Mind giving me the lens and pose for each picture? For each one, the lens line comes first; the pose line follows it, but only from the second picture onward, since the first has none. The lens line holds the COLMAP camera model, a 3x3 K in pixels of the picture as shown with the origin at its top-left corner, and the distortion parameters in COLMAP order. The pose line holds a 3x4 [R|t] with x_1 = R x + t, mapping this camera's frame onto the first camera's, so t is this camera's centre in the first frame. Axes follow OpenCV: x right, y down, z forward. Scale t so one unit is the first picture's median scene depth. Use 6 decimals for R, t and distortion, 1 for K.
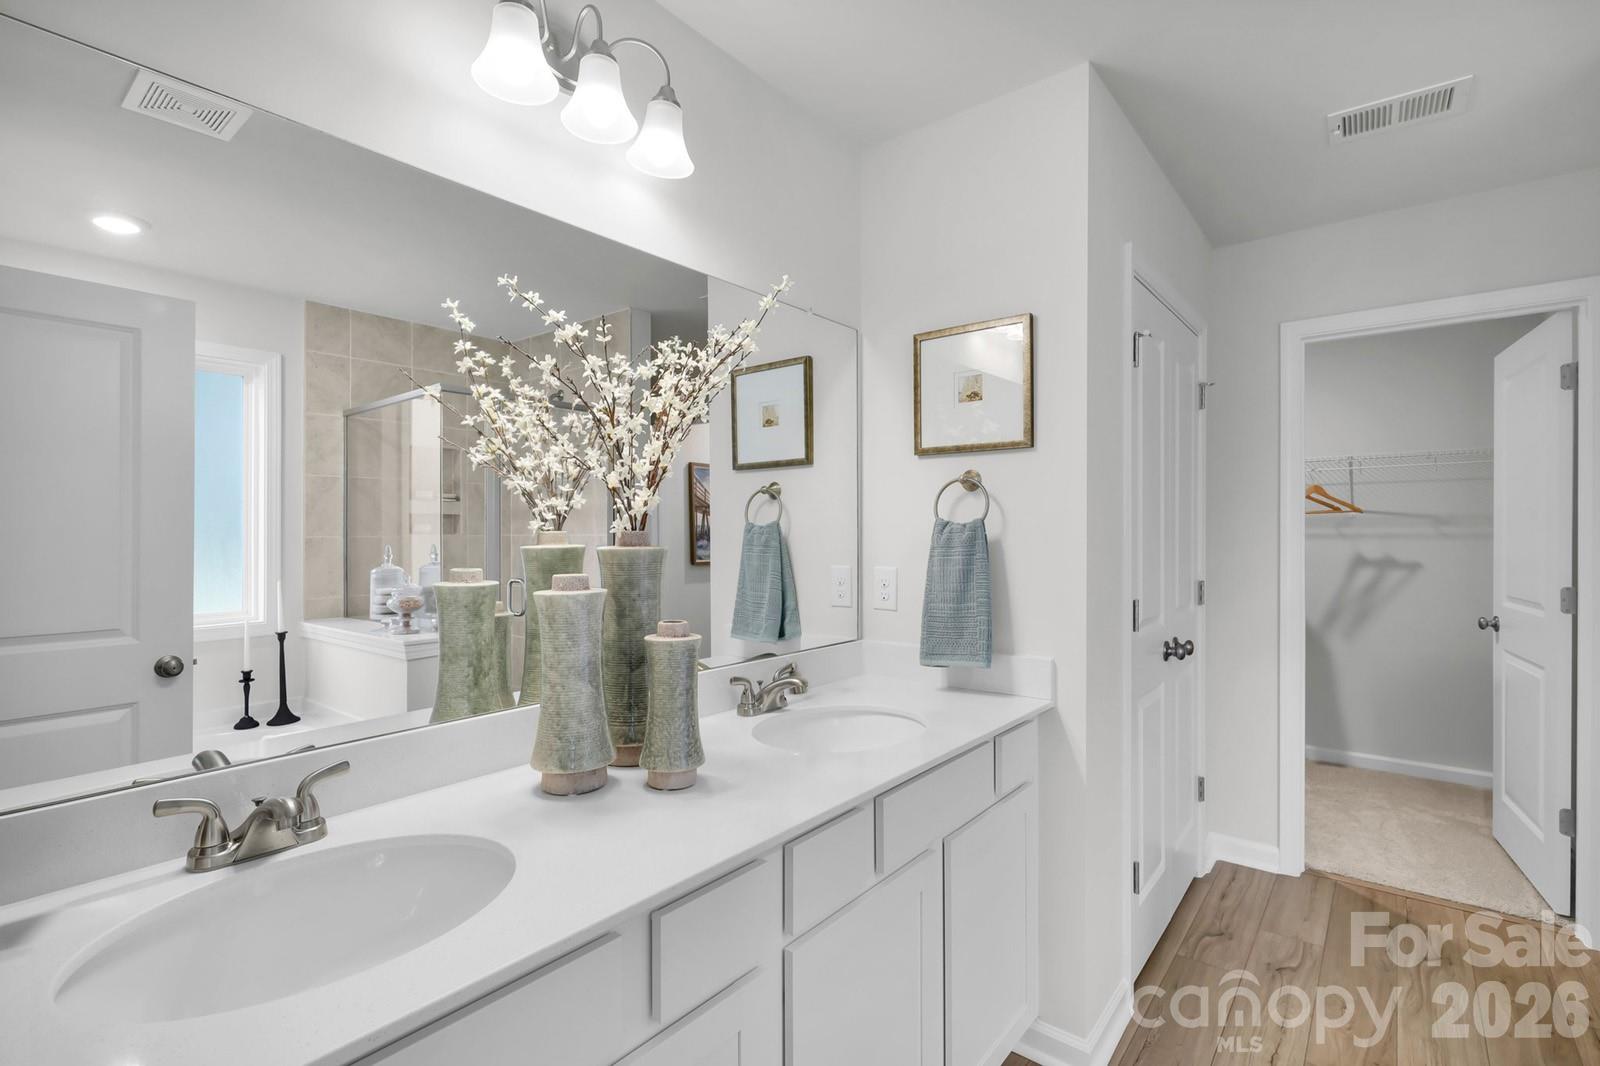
lens RADIAL K [[738.3, 0, 800.2], [0, 738.3, 538.1], [0, 0, 1]] dist [0.001043, -0.000397]
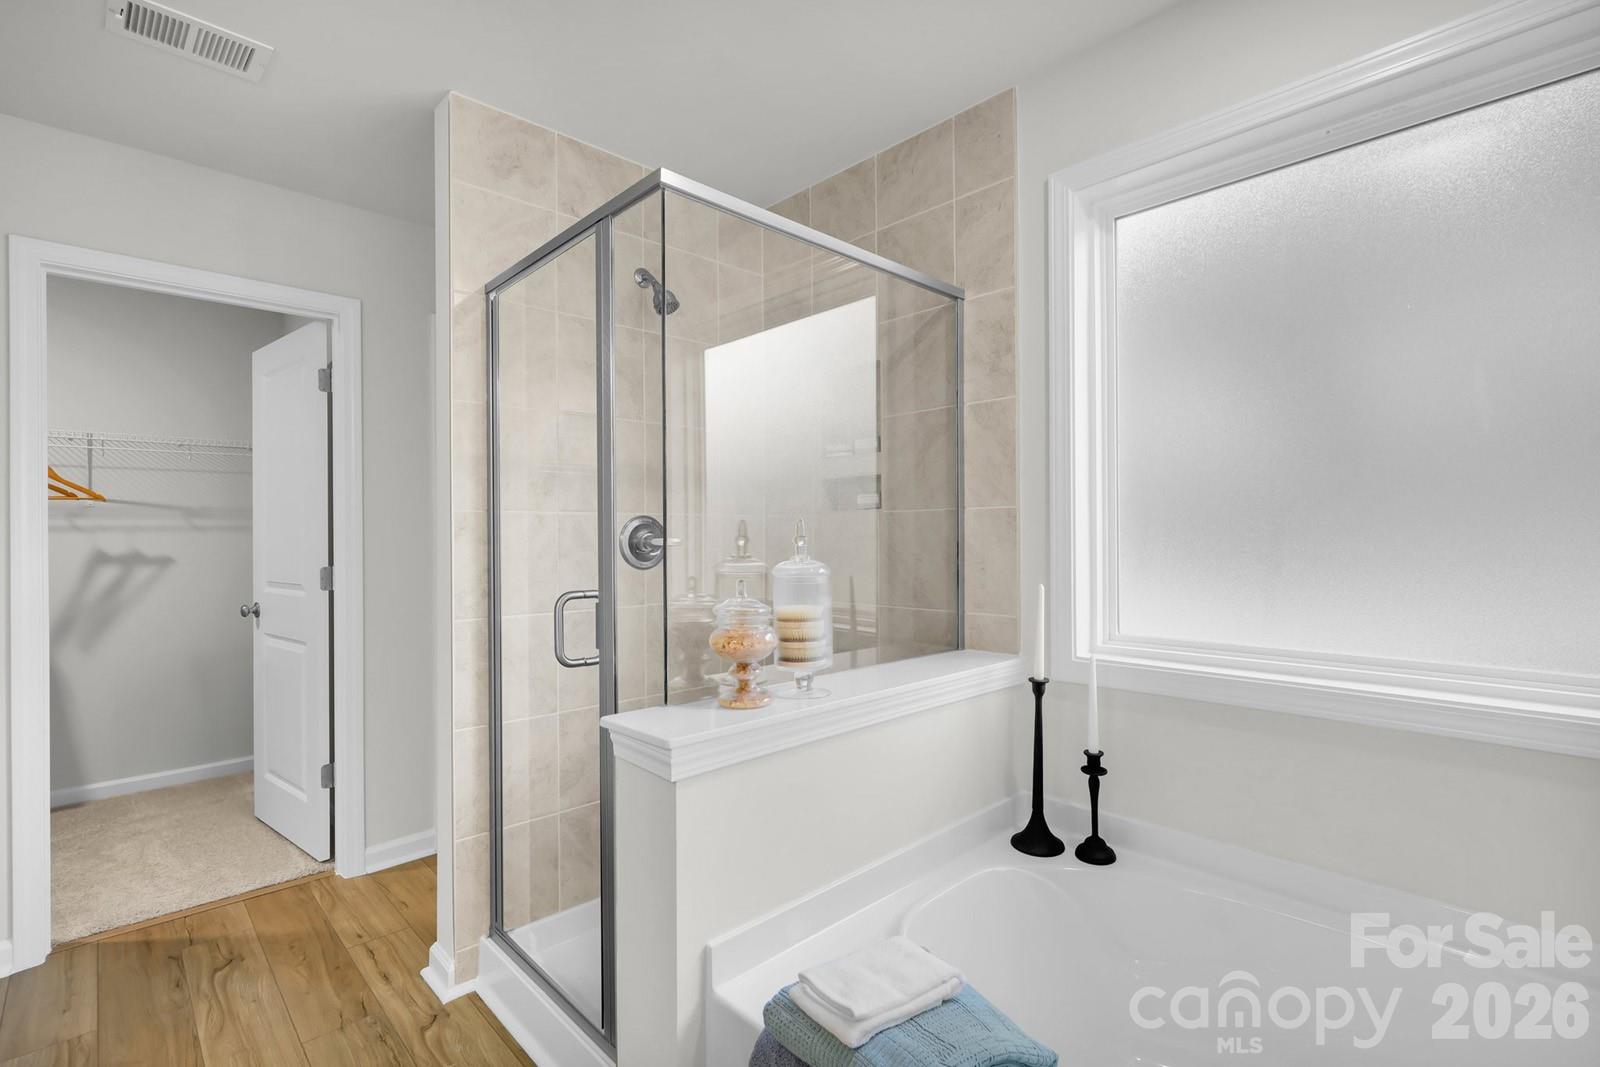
lens RADIAL K [[738.3, 0, 798.3], [0, 738.3, 538.7], [0, 0, 1]] dist [0.001043, -0.000397]
pose [[0.120358, 0.002046, 0.992728, 0.005159], [0.014402, 0.999889, -0.003807, 0.030658], [-0.992626, 0.014755, 0.120315, 0.119230]]
